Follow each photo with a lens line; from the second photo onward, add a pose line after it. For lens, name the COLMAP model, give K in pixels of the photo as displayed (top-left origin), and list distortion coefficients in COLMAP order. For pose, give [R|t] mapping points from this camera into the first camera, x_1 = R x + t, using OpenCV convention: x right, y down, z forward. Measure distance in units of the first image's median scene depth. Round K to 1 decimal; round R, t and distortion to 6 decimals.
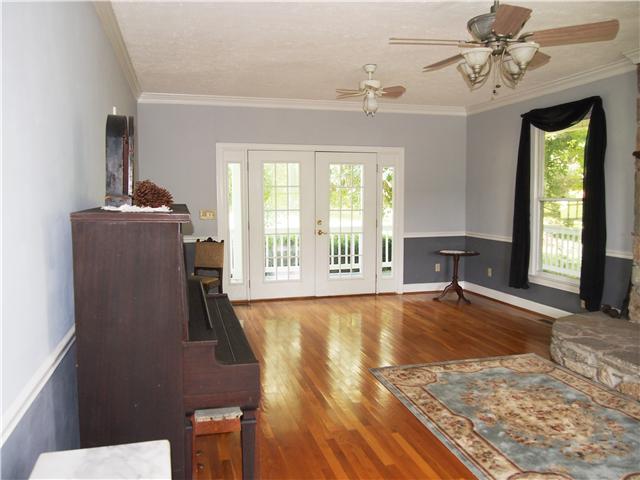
lens RADIAL K [[531.5, 0, 318.7], [0, 531.5, 238.1], [0, 0, 1]] dist [-0.059772, 0.042383]
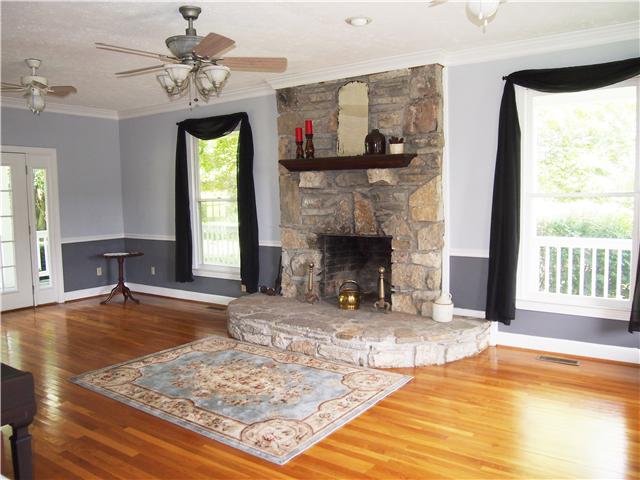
lens RADIAL K [[531.5, 0, 317.3], [0, 531.5, 237.9], [0, 0, 1]] dist [-0.059772, 0.042383]
pose [[0.766826, -0.060537, 0.638994, -0.142988], [0.064675, 0.997763, 0.016912, 0.004631], [-0.638588, 0.028358, 0.769026, -0.025932]]
